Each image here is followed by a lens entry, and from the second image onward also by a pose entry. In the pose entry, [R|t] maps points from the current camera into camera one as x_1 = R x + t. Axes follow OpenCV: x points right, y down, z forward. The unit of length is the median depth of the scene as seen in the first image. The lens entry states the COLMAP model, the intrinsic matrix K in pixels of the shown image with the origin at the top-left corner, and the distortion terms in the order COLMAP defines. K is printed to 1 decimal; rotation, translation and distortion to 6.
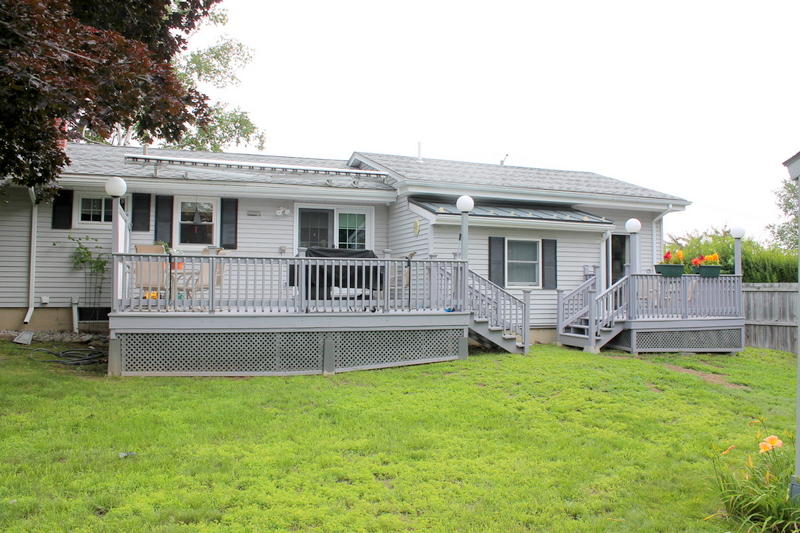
lens RADIAL K [[675.3, 0, 400.0], [0, 675.3, 266.5], [0, 0, 1]] dist [-0.148847, 0.110624]
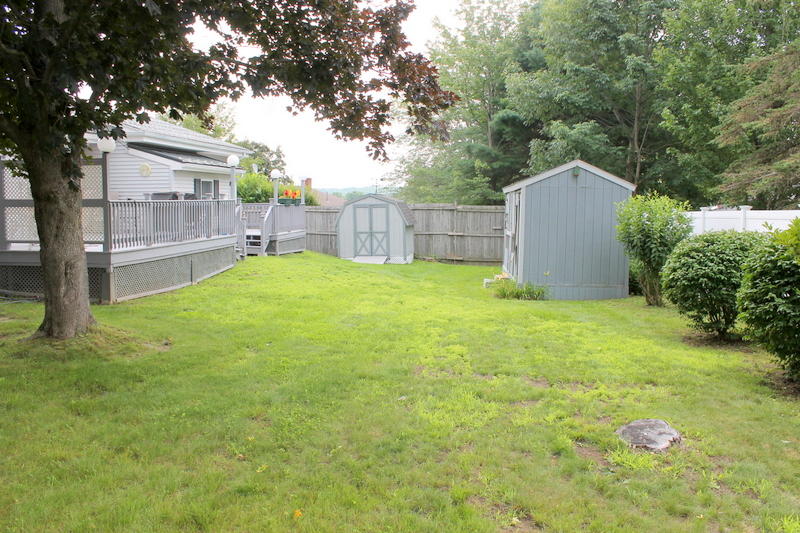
lens RADIAL K [[675.3, 0, 400.0], [0, 675.3, 266.5], [0, 0, 1]] dist [-0.148847, 0.110624]
pose [[0.496270, -0.088640, 0.863631, -0.878289], [-0.038018, 0.991601, 0.123620, -0.052320], [-0.867335, -0.094182, 0.488732, -0.037516]]
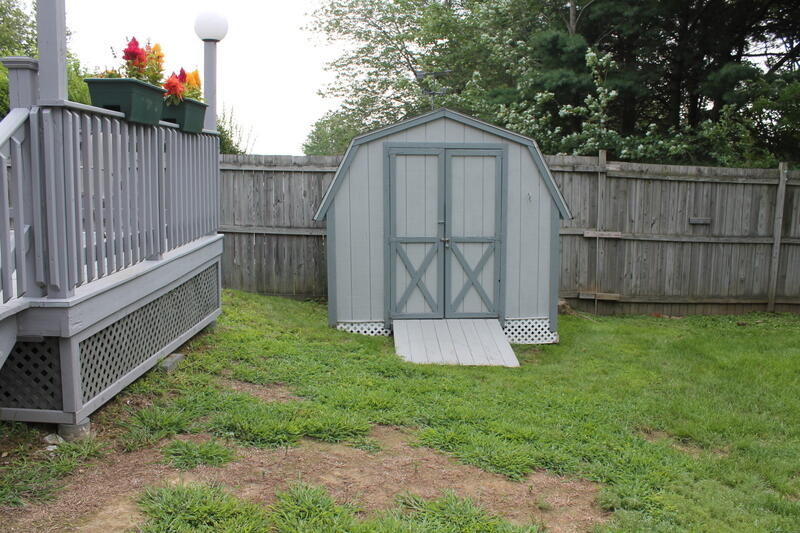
lens RADIAL K [[675.3, 0, 400.0], [0, 675.3, 266.5], [0, 0, 1]] dist [-0.148847, 0.110624]
pose [[0.345060, -0.129039, 0.929668, 0.169301], [-0.061829, 0.985227, 0.159700, 0.022533], [-0.936542, -0.112587, 0.331984, 0.798629]]
